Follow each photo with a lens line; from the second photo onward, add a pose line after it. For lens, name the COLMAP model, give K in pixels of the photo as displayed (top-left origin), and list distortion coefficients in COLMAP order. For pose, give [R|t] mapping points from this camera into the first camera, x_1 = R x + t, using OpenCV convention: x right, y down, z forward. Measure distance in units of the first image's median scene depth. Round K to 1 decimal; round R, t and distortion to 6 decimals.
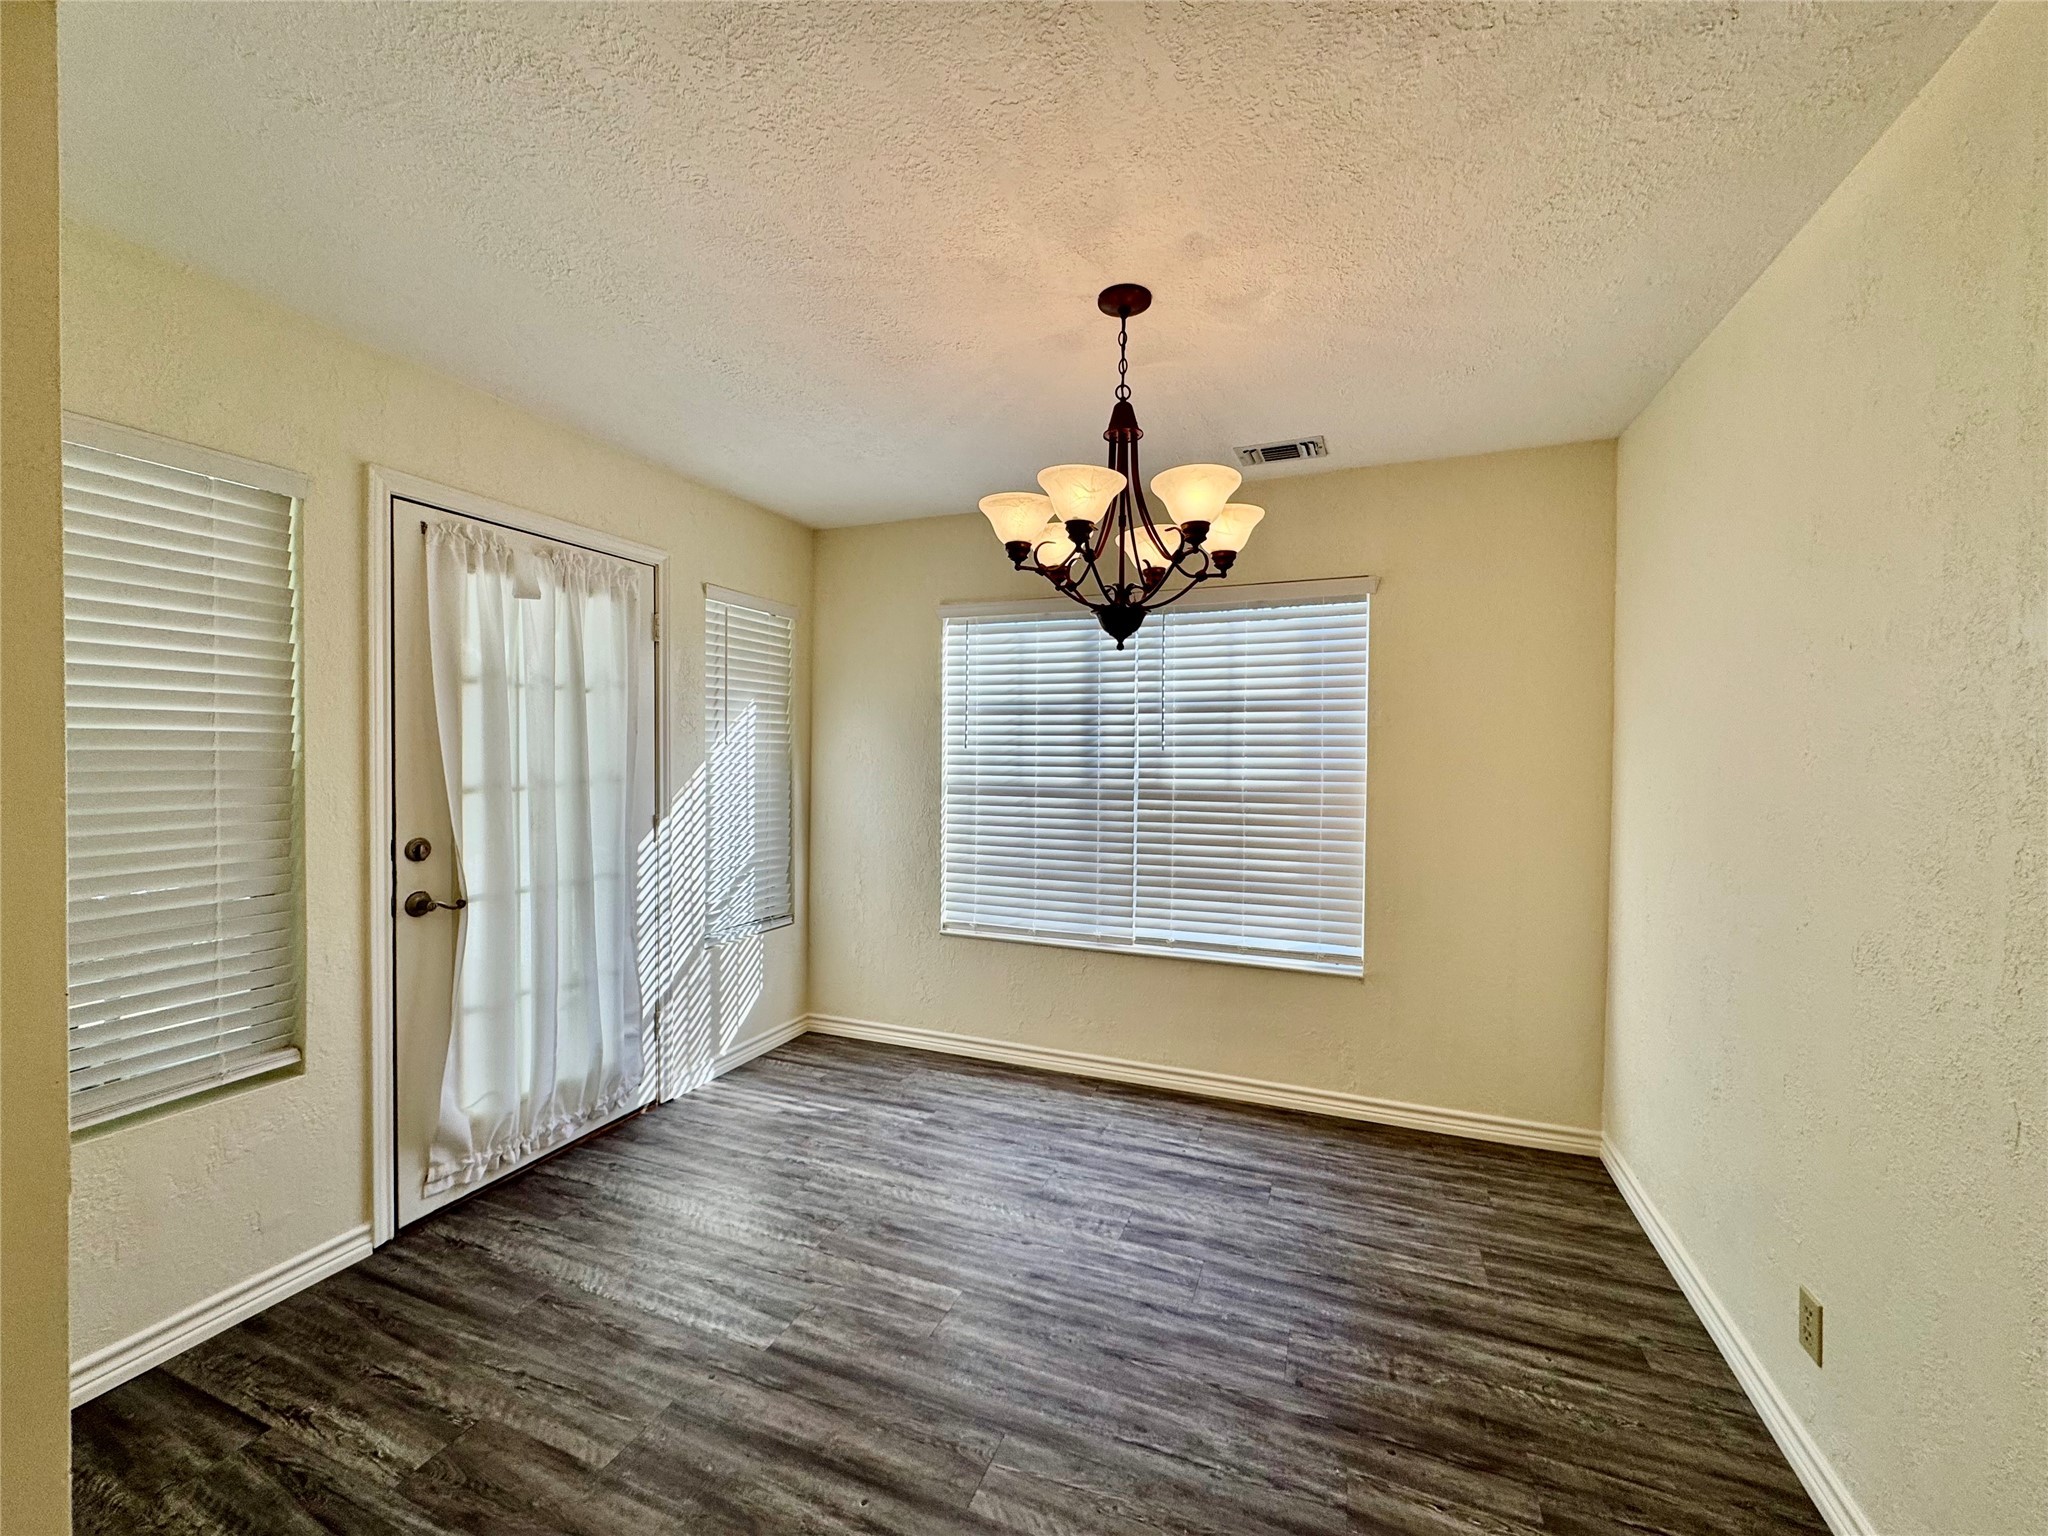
lens RADIAL K [[812.3, 0, 1023.0], [0, 812.3, 762.9], [0, 0, 1]] dist [-0.003684, 0.000359]
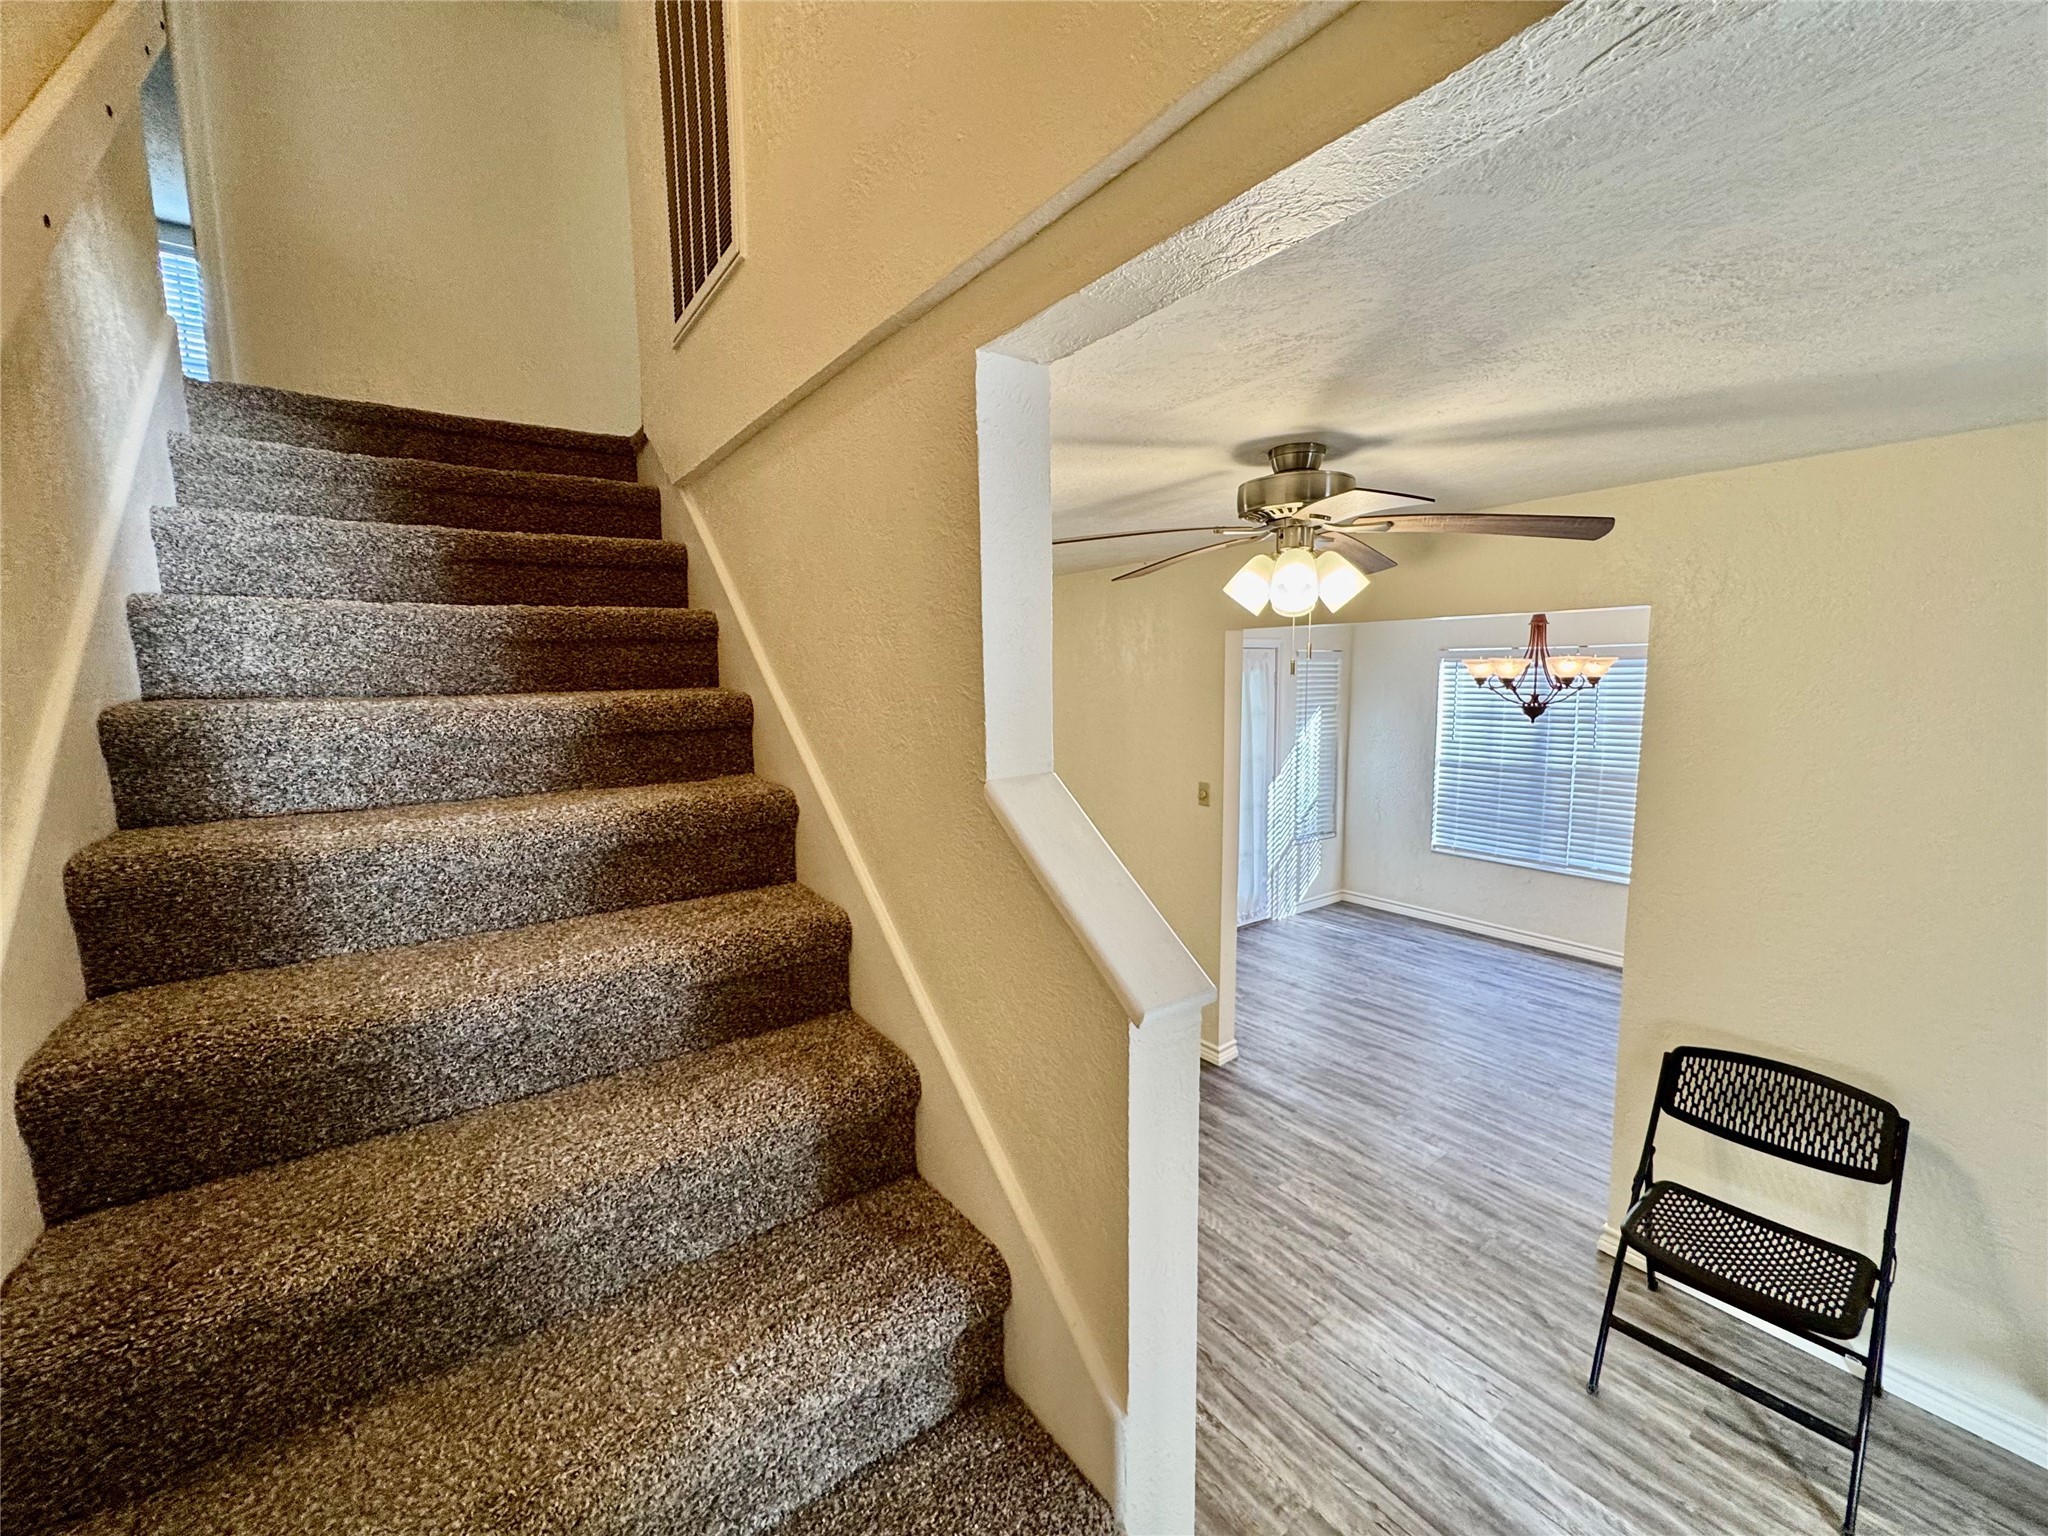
lens RADIAL K [[812.3, 0, 1023.0], [0, 812.3, 762.9], [0, 0, 1]] dist [-0.003684, 0.000359]
pose [[0.847096, 0.041447, -0.529821, 0.072797], [0.010659, 0.995429, 0.094913, -0.155754], [0.531332, -0.086048, 0.842782, -0.959319]]
